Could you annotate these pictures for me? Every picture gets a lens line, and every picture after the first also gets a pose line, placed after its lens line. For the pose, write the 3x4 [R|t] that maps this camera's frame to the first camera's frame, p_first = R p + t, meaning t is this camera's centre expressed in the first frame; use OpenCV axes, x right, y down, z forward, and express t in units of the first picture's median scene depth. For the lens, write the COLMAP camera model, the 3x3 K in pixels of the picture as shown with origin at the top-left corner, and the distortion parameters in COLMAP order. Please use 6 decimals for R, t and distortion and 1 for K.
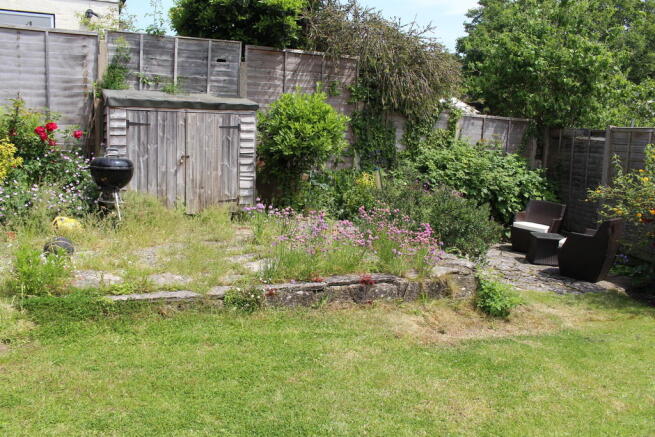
lens RADIAL K [[542.4, 0, 324.0], [0, 542.4, 220.1], [0, 0, 1]] dist [-0.152445, 0.126840]
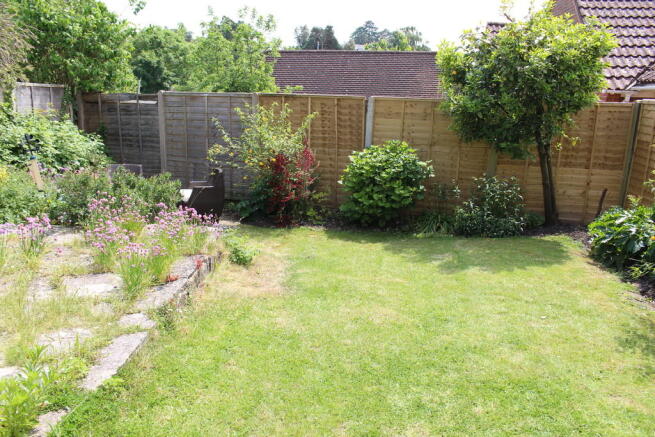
lens RADIAL K [[542.4, 0, 324.0], [0, 542.4, 220.1], [0, 0, 1]] dist [-0.152445, 0.126840]
pose [[0.426892, -0.233883, 0.873534, -0.450654], [0.145592, 0.971150, 0.188868, -0.085065], [-0.892506, 0.046553, 0.448627, 0.202281]]
